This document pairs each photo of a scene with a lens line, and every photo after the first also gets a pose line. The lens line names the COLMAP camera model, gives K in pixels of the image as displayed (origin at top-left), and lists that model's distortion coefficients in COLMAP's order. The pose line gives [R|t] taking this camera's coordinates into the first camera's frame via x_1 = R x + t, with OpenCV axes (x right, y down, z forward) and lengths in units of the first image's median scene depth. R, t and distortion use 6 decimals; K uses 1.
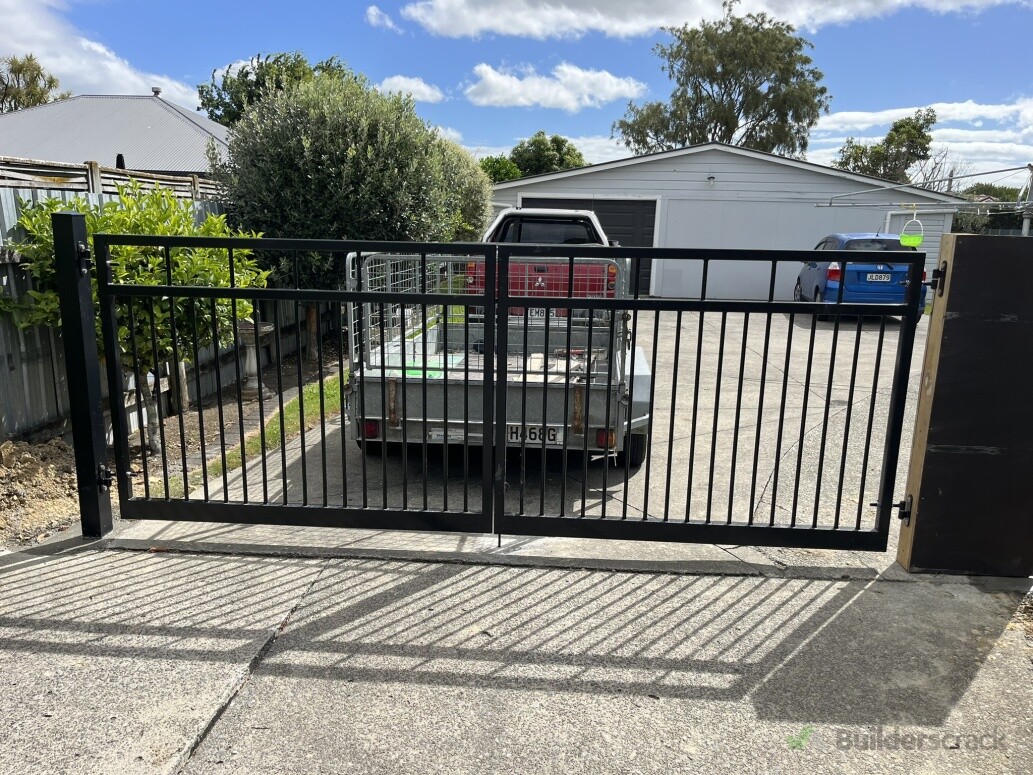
lens RADIAL K [[785.9, 0, 516.5], [0, 785.9, 387.5], [0, 0, 1]] dist [0.059657, -0.078290]
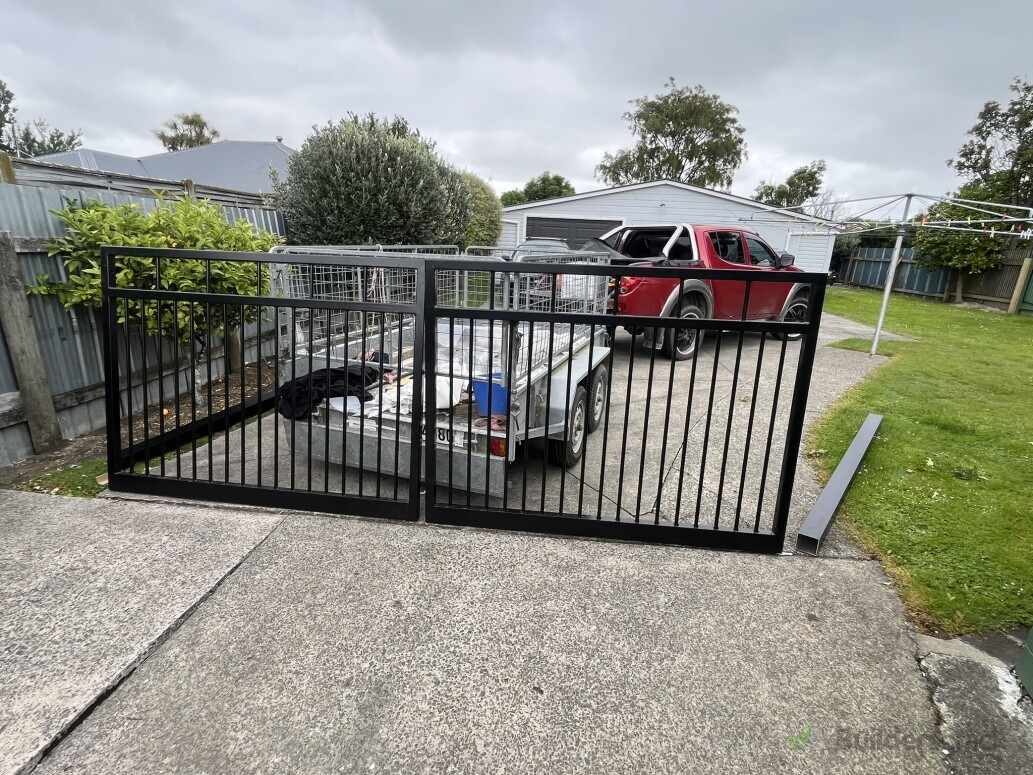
lens RADIAL K [[508.8, 0, 514.5], [0, 508.8, 369.1], [0, 0, 1]] dist [-0.003801, -0.000422]
pose [[0.998609, 0.030884, -0.042743, 0.096840], [-0.028741, 0.998342, 0.049872, -0.034503], [0.044212, -0.048574, 0.997841, 0.222657]]
